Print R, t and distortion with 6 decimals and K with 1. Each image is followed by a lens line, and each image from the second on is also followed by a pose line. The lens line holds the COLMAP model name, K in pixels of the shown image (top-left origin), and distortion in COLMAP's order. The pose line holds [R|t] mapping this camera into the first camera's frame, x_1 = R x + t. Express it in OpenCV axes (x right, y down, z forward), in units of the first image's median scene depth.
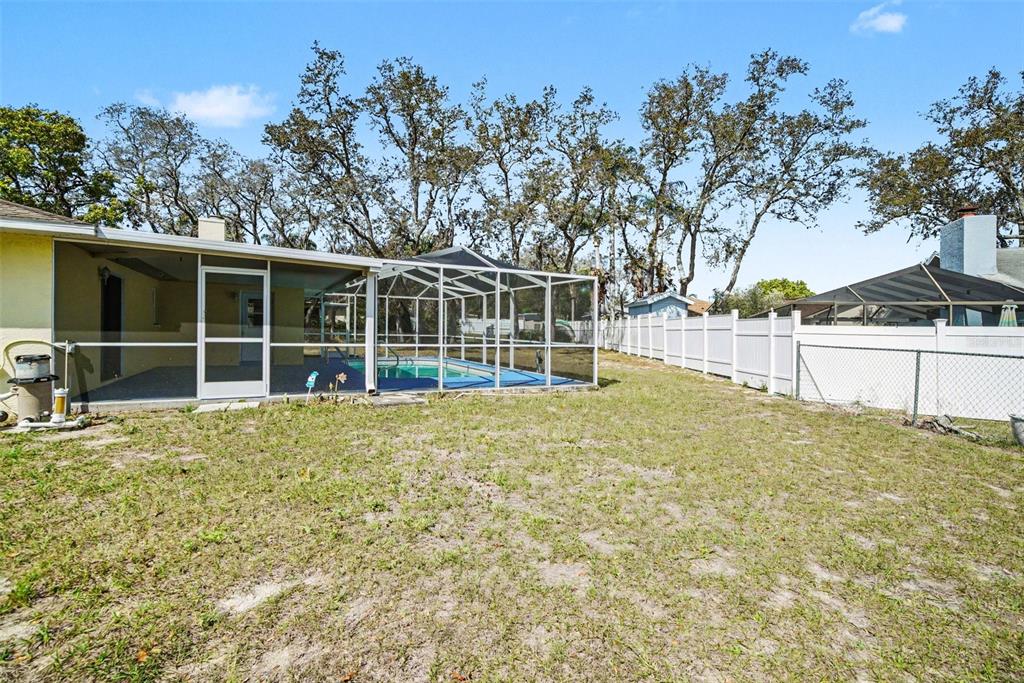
lens RADIAL K [[478.8, 0, 514.1], [0, 478.8, 335.6], [0, 0, 1]] dist [0.001054, 0.000062]
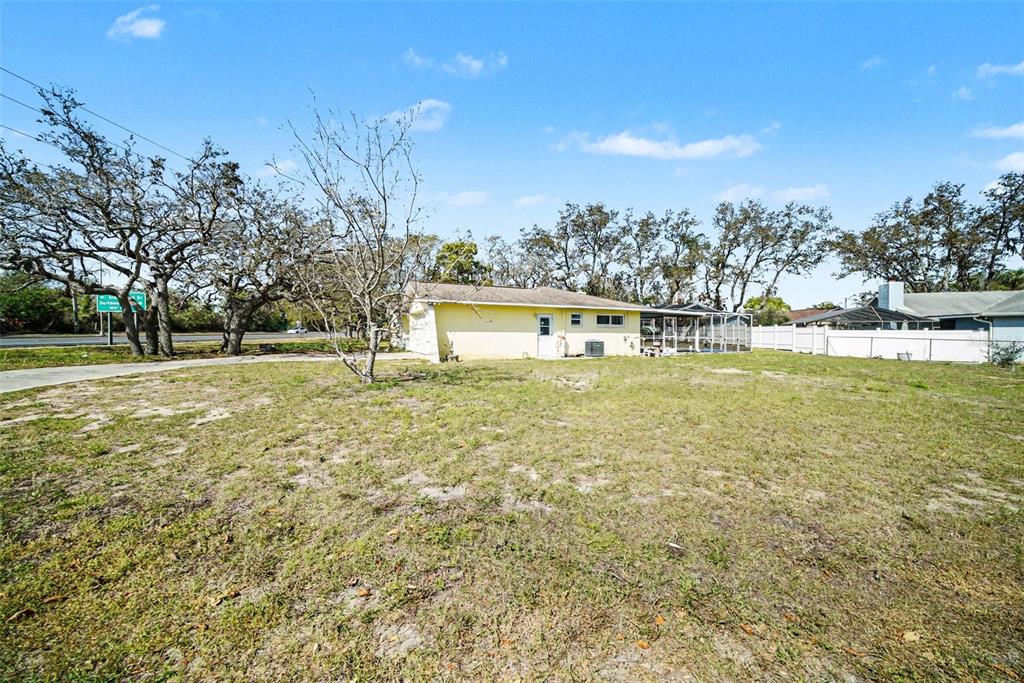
lens RADIAL K [[363.7, 0, 504.7], [0, 363.7, 340.9], [0, 0, 1]] dist [-0.001017, 0.000036]
pose [[0.997175, -0.009144, -0.074550, -0.807621], [0.010199, 0.999853, 0.013783, -0.005775], [0.074413, -0.014504, 0.997122, -0.915076]]
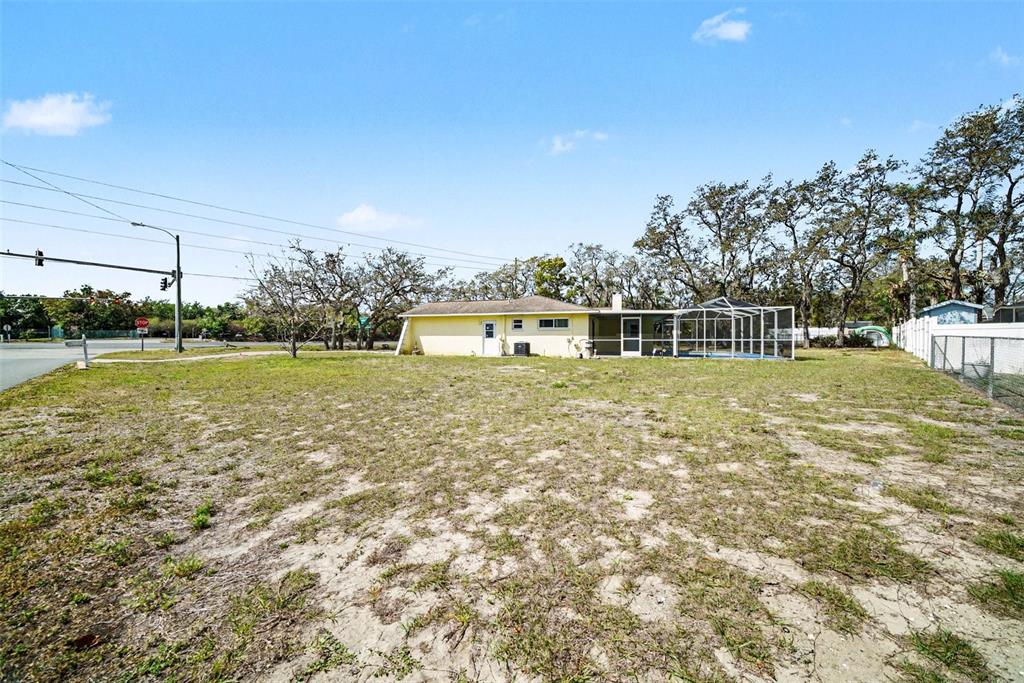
lens RADIAL K [[363.7, 0, 489.3], [0, 363.7, 344.4], [0, 0, 1]] dist [-0.001017, 0.000036]
pose [[0.661838, -0.009545, -0.749586, 0.330448], [0.004845, 0.999953, -0.008456, 0.032574], [0.749631, 0.001964, 0.661853, -0.707823]]
